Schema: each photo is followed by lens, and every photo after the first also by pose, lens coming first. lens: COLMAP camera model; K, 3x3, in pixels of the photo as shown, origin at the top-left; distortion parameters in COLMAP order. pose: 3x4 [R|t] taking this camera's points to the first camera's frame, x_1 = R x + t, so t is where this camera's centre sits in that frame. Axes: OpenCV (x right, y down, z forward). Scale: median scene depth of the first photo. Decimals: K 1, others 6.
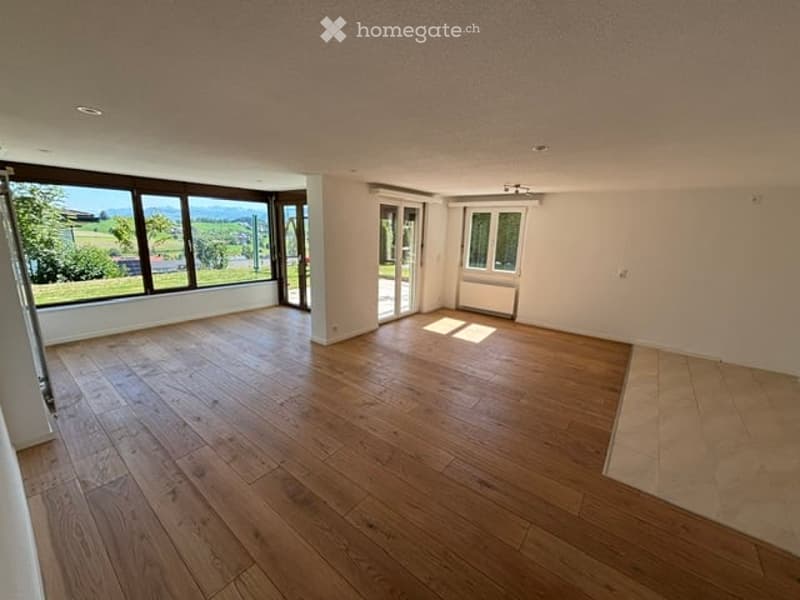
lens RADIAL K [[326.5, 0, 400.0], [0, 326.5, 300.0], [0, 0, 1]] dist [0.000689, 0.000031]
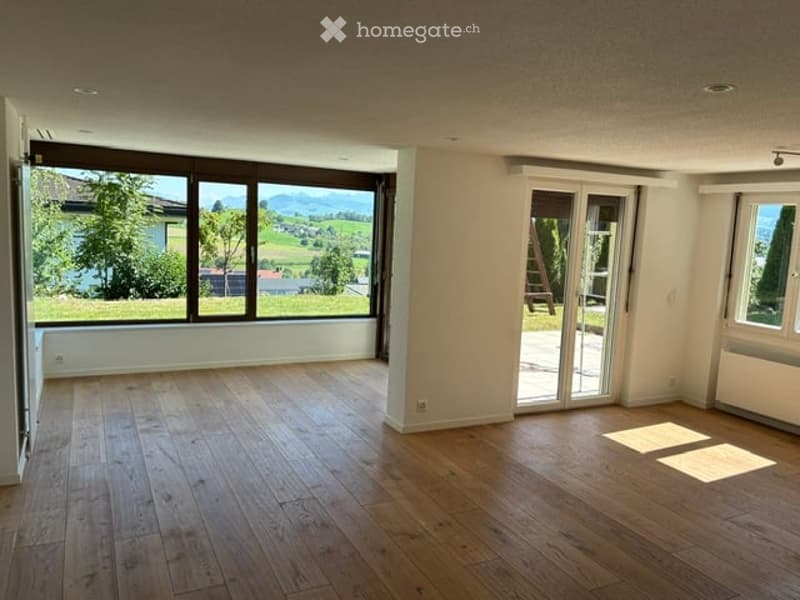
lens RADIAL K [[637.3, 0, 397.4], [0, 637.3, 317.2], [0, 0, 1]] dist [0.084955, -0.103907]
pose [[0.896464, 0.076843, -0.436403, 0.205518], [-0.113153, 0.991896, -0.057784, 0.001859], [0.428426, 0.101182, 0.897894, -0.037480]]
